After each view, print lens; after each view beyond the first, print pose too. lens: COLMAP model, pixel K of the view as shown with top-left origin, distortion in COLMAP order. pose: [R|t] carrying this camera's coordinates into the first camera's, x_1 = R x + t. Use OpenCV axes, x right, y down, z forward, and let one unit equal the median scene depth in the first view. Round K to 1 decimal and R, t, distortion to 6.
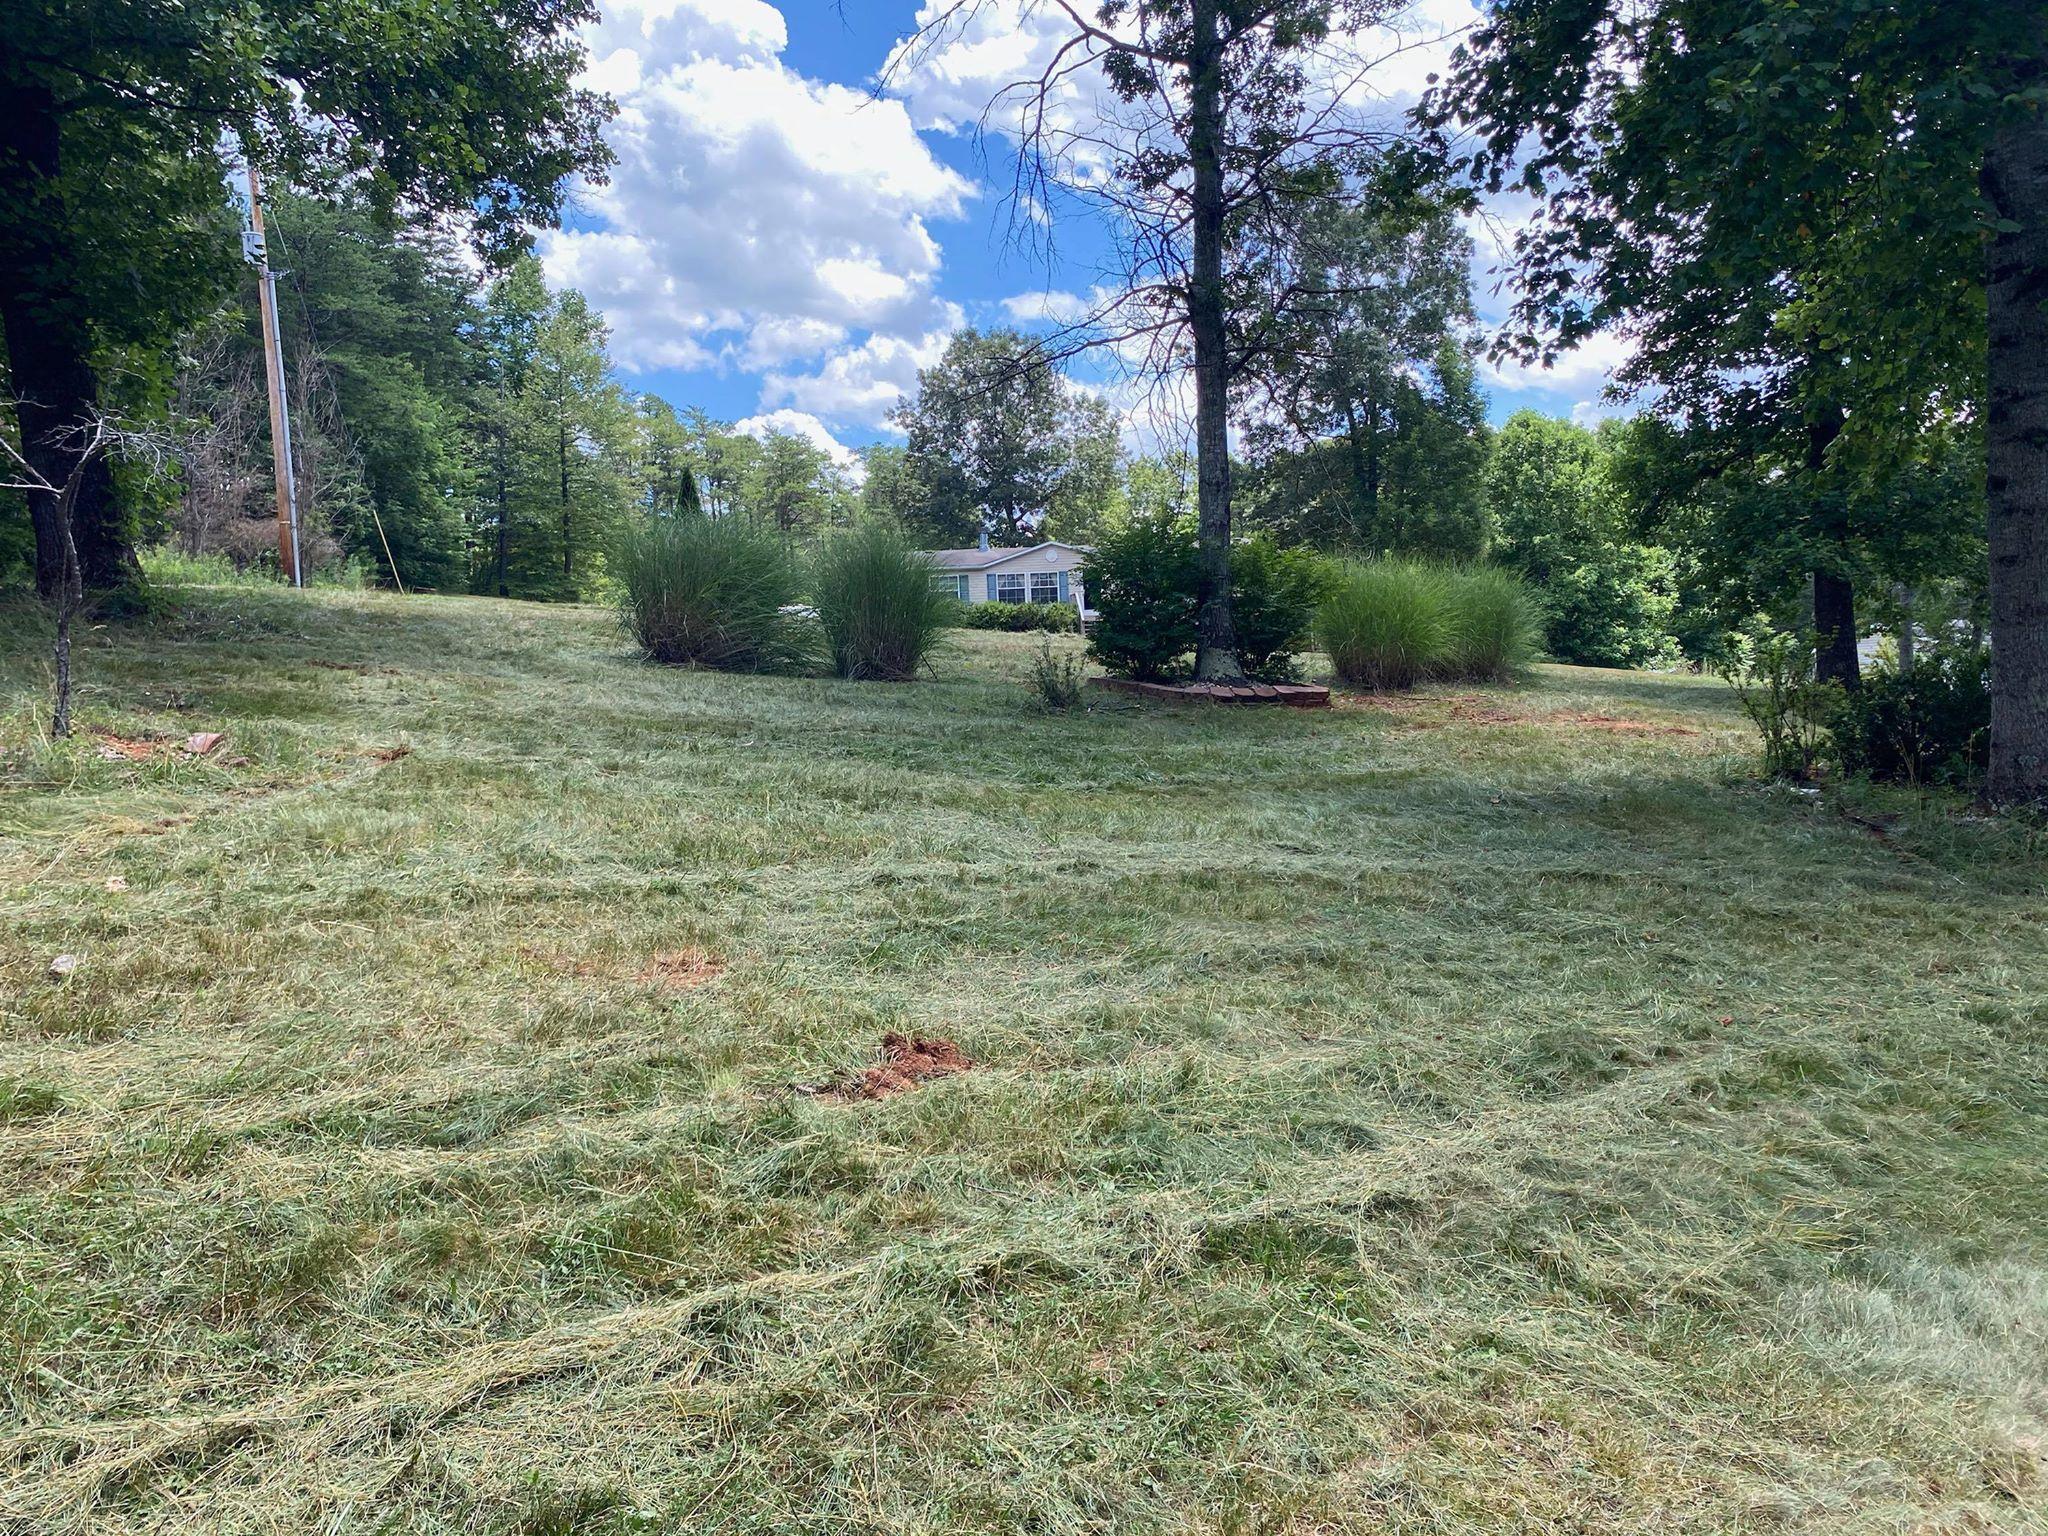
lens RADIAL K [[1586.6, 0, 996.9], [0, 1586.6, 721.4], [0, 0, 1]] dist [0.086813, -0.169313]
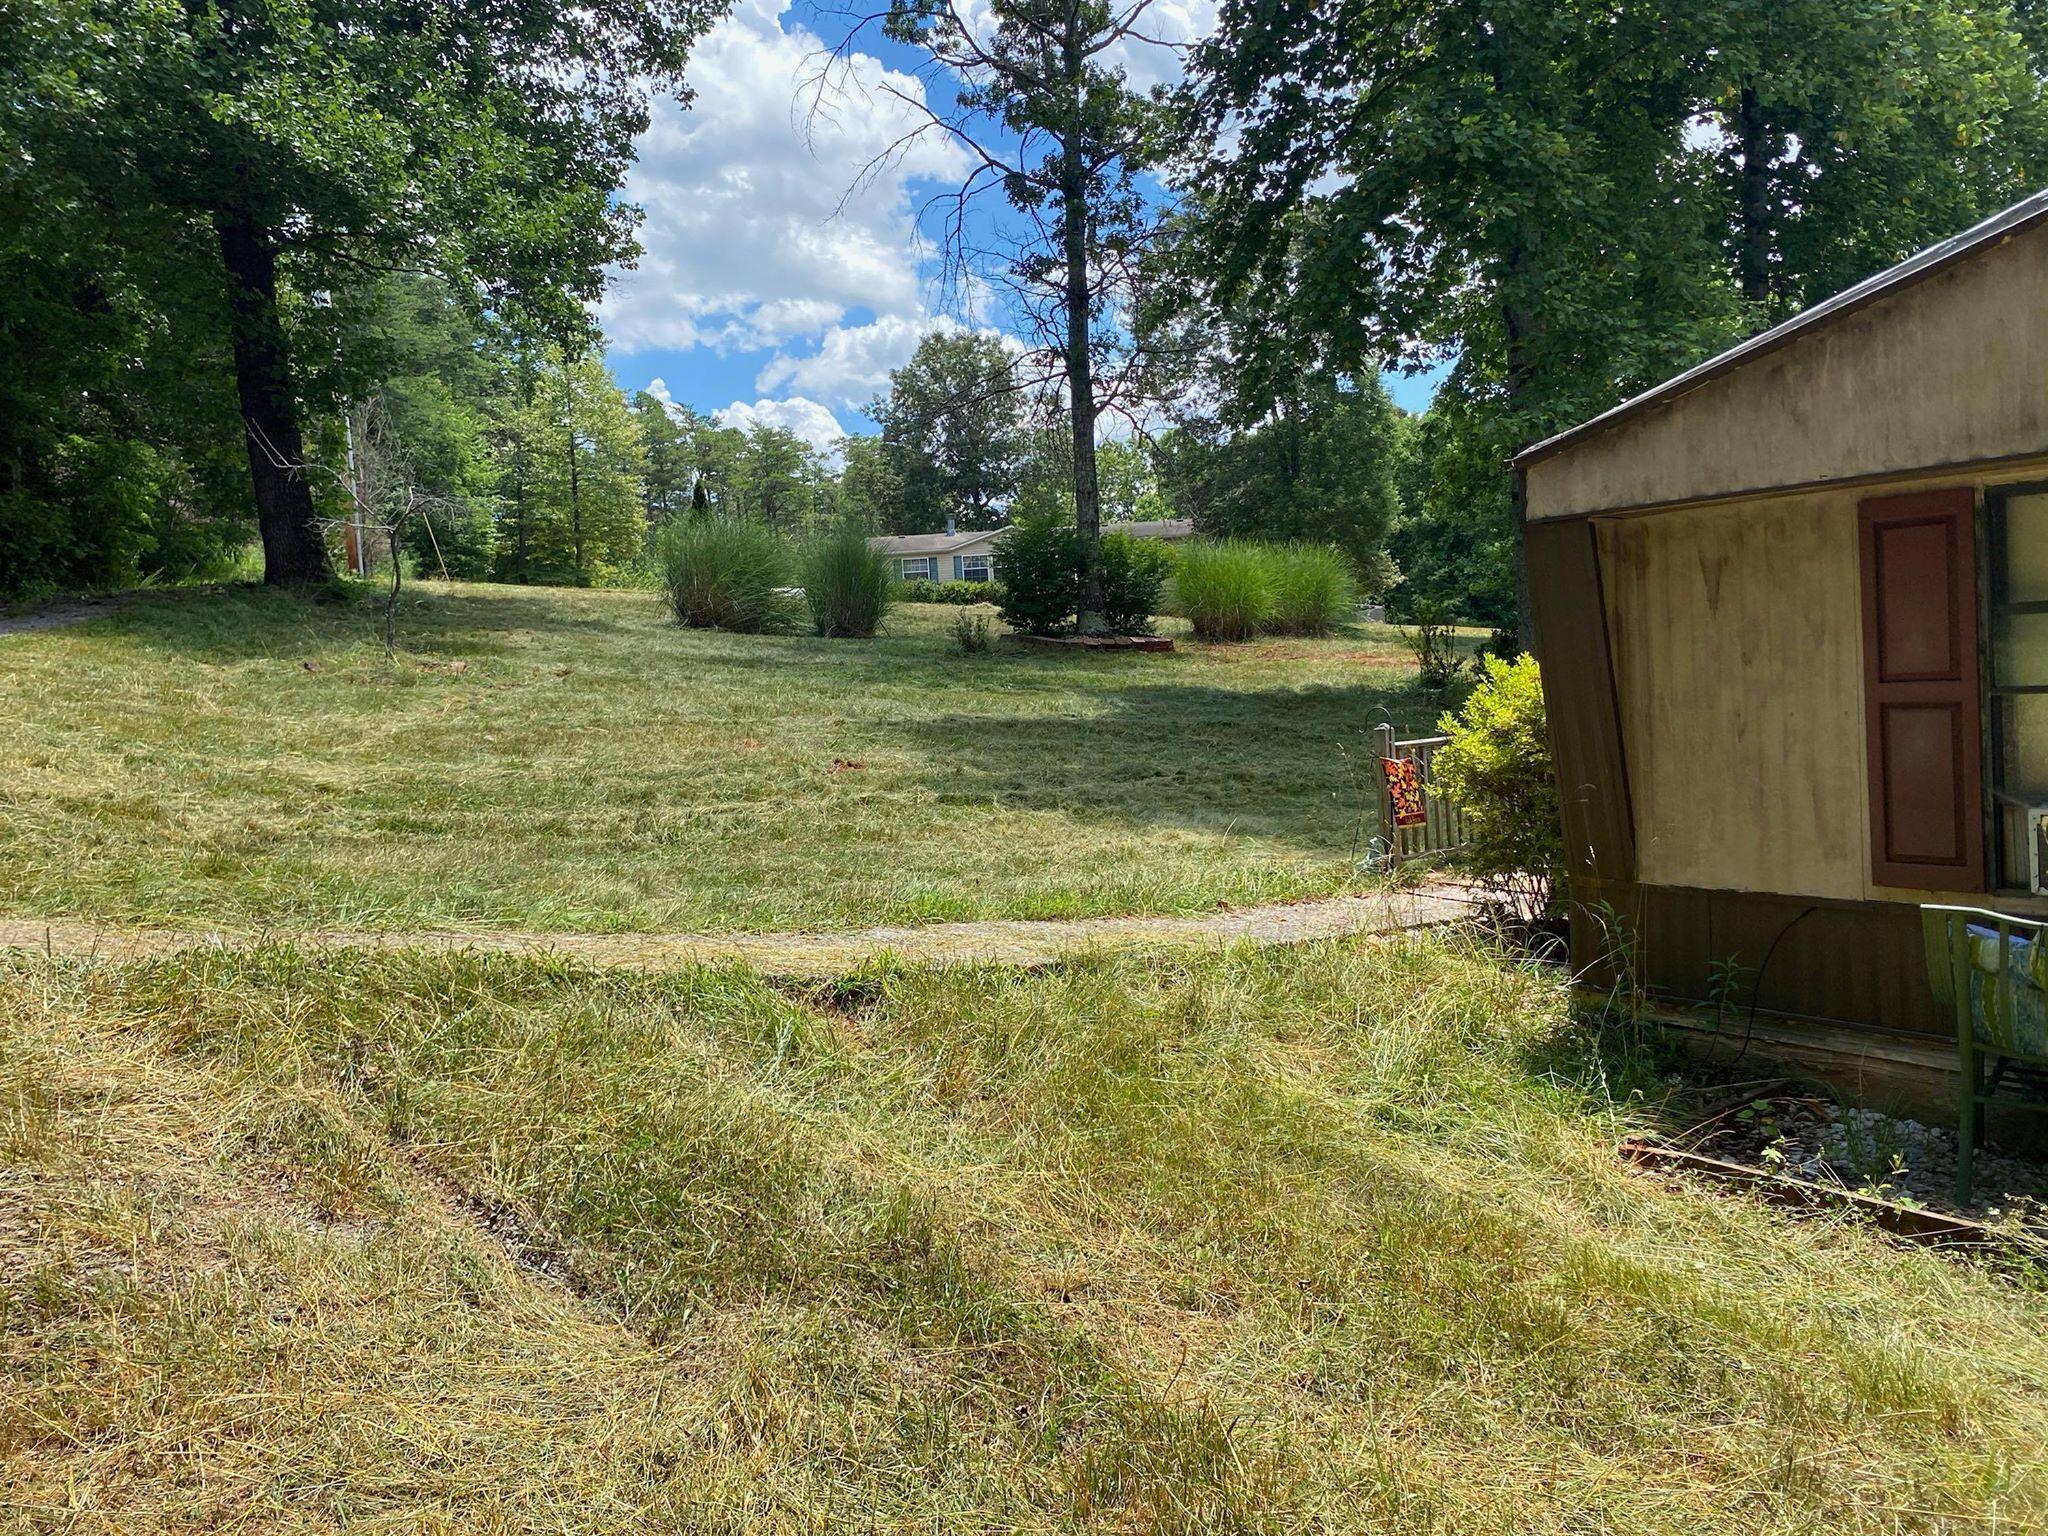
lens RADIAL K [[1586.6, 0, 996.9], [0, 1586.6, 721.4], [0, 0, 1]] dist [0.086813, -0.169313]
pose [[0.999786, -0.019277, 0.007462, 0.015910], [0.019176, 0.999727, 0.013337, 0.011003], [-0.007717, -0.013191, 0.999883, -0.141371]]
